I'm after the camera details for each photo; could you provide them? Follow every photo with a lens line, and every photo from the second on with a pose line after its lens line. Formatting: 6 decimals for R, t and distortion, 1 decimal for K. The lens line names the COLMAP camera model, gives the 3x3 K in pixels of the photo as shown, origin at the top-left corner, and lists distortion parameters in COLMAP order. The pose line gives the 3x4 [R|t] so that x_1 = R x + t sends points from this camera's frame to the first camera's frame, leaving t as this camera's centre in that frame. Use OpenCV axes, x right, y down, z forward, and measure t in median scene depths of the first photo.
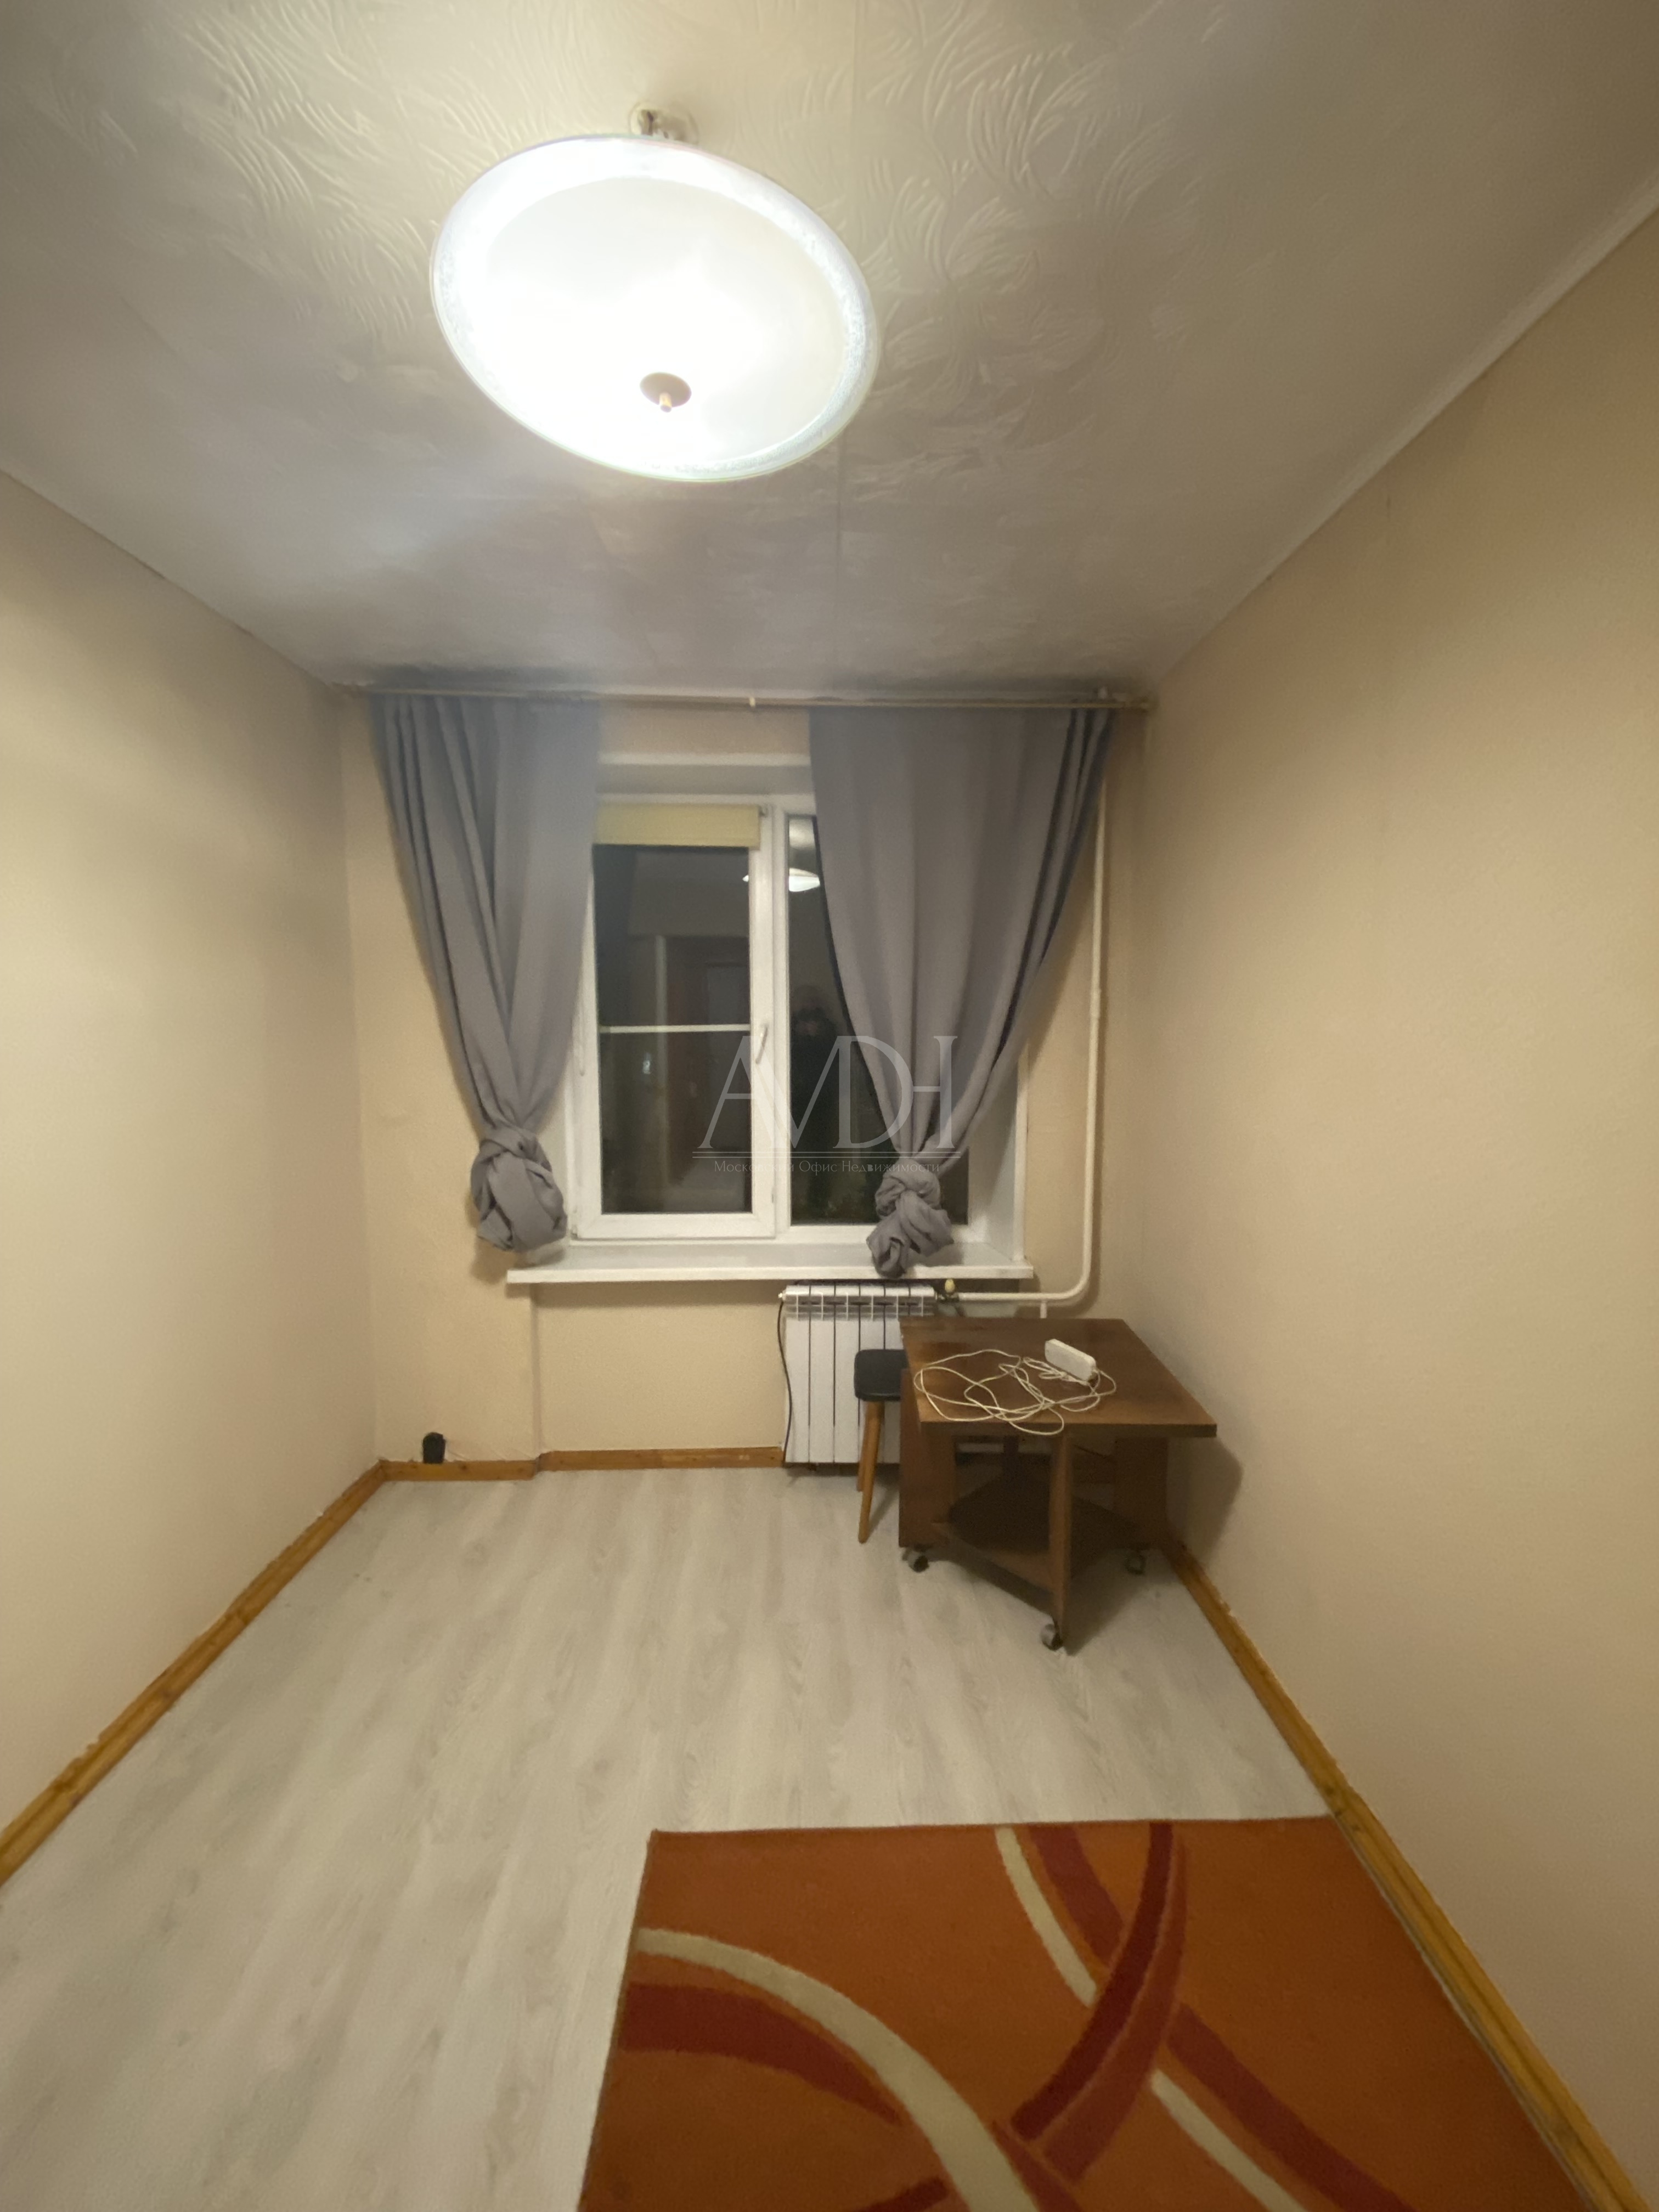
lens RADIAL K [[894.7, 0, 832.3], [0, 894.7, 1099.6], [0, 0, 1]] dist [0.021593, -0.019755]
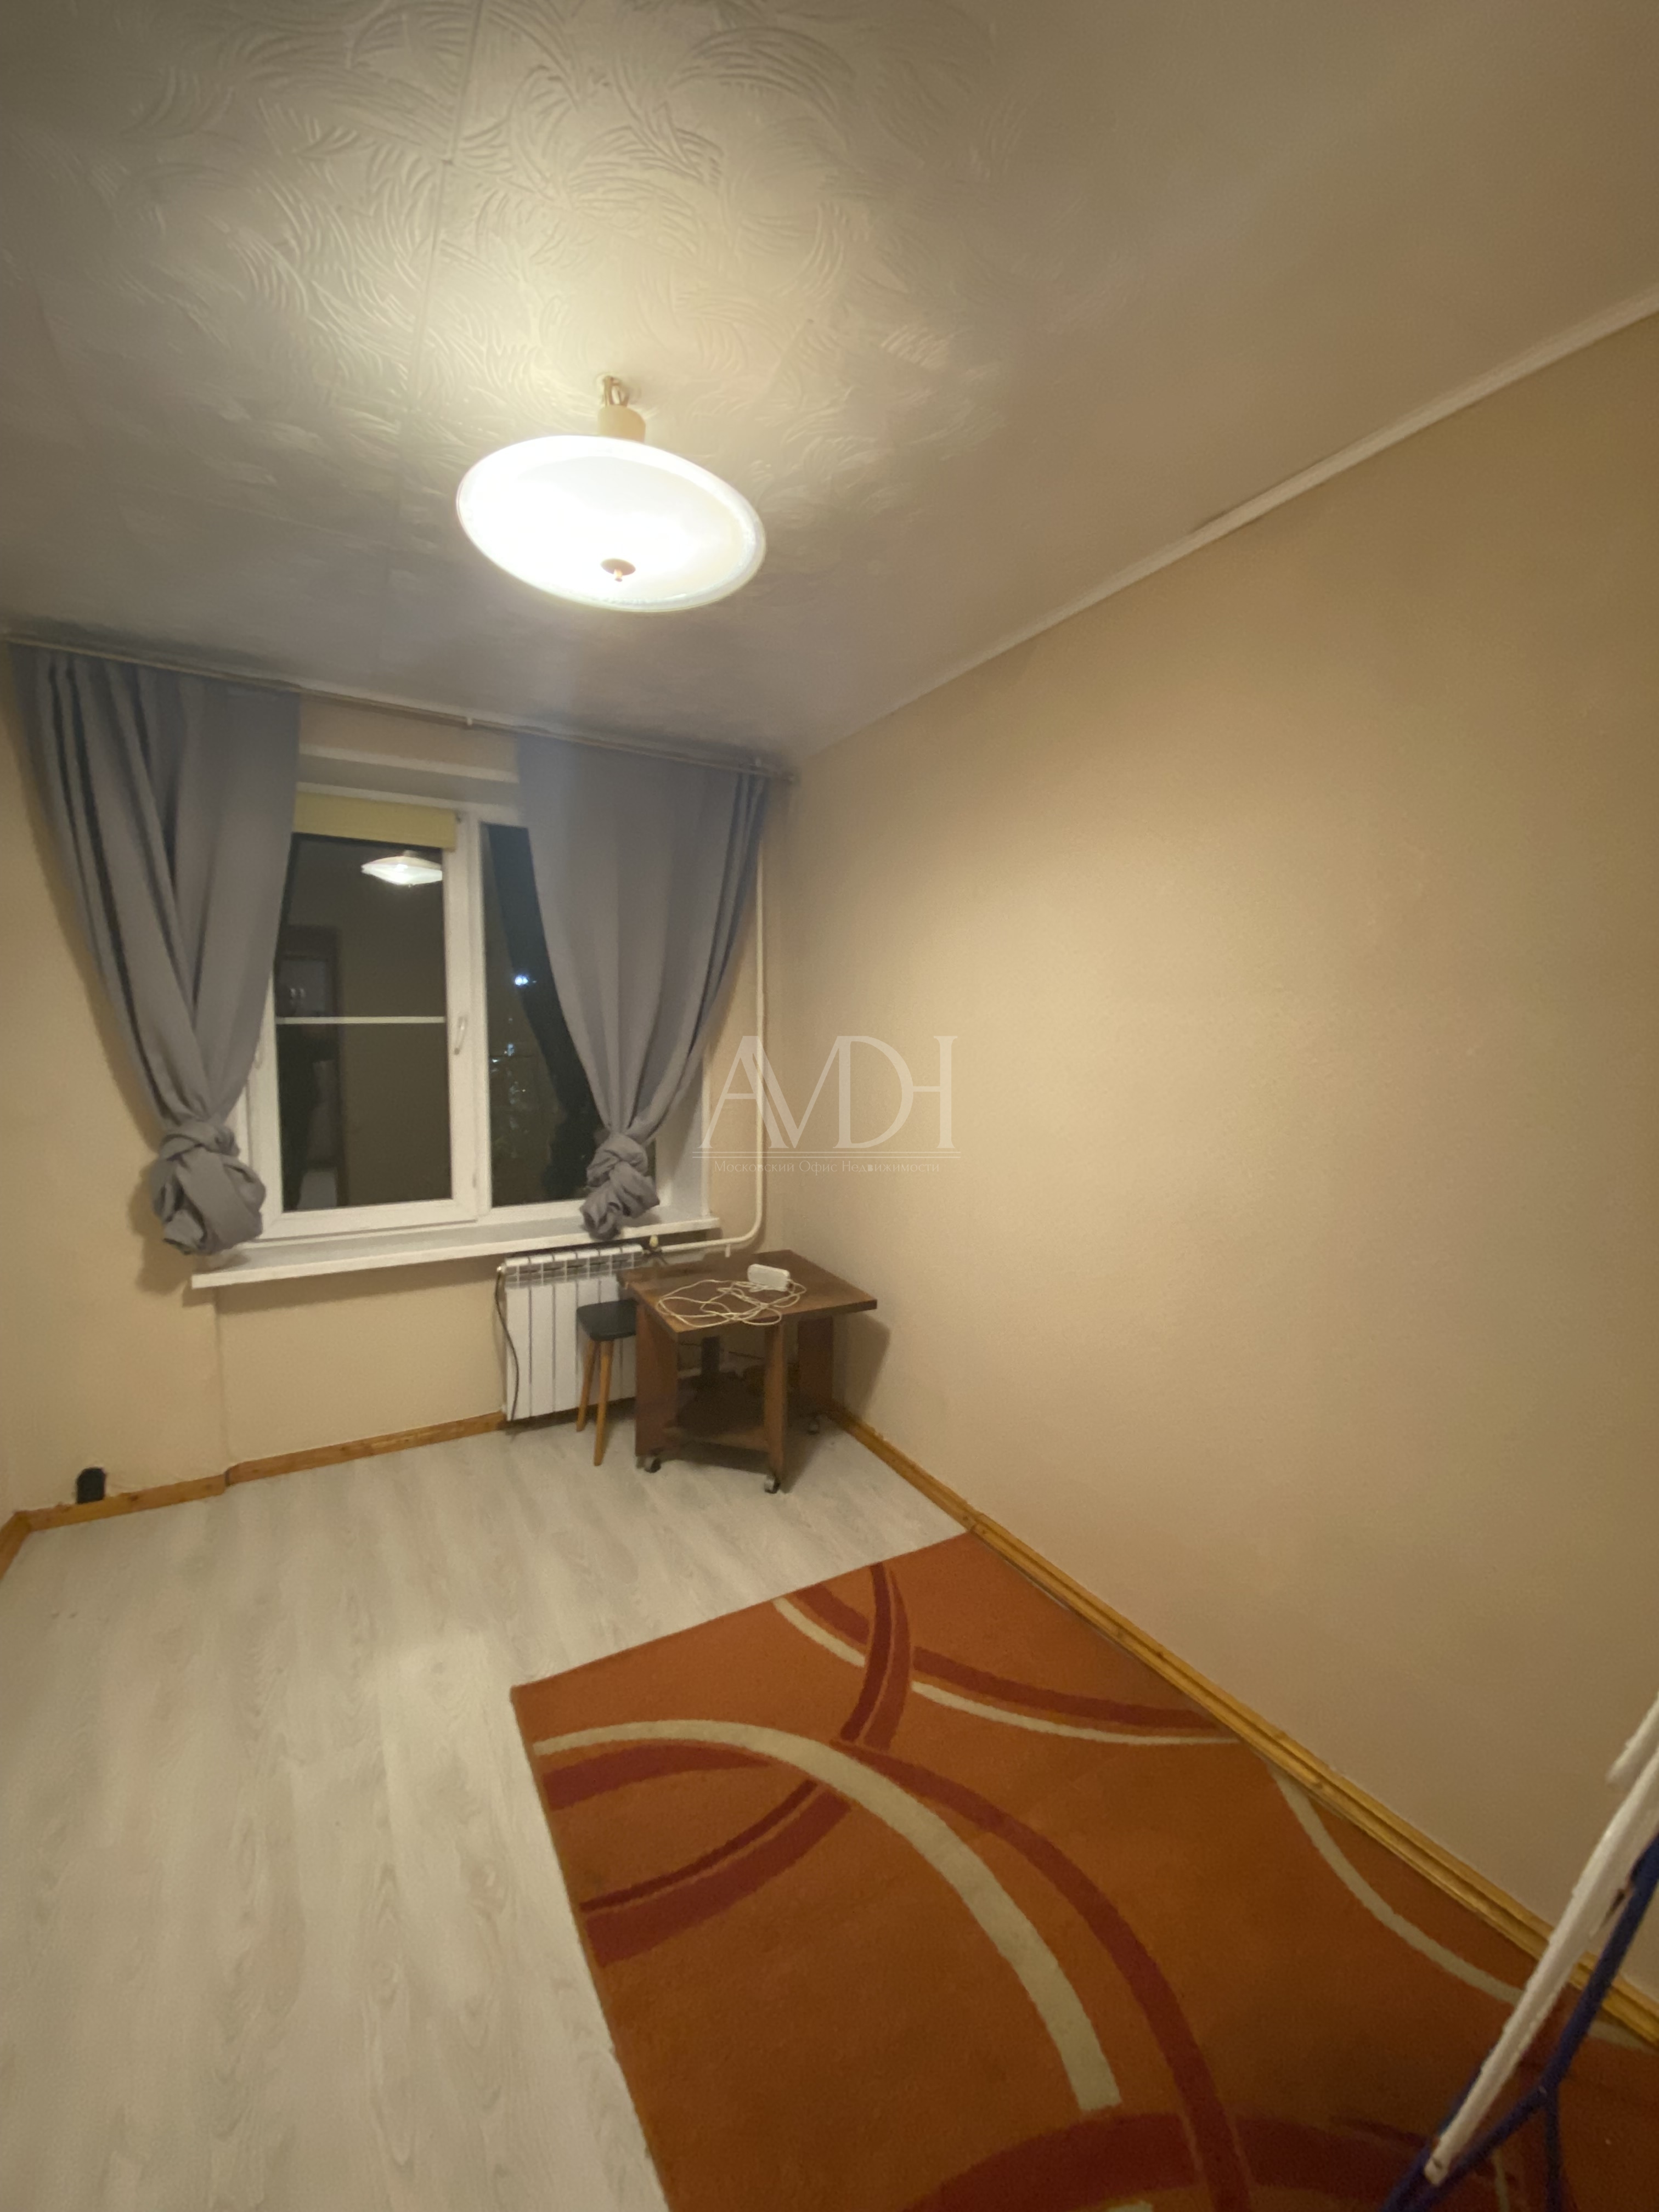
lens RADIAL K [[894.7, 0, 832.3], [0, 894.7, 1099.6], [0, 0, 1]] dist [0.021593, -0.019755]
pose [[0.872486, -0.024169, 0.488041, -0.243011], [0.035852, 0.999250, -0.014609, 0.046509], [-0.487322, 0.030244, 0.872699, -0.161916]]
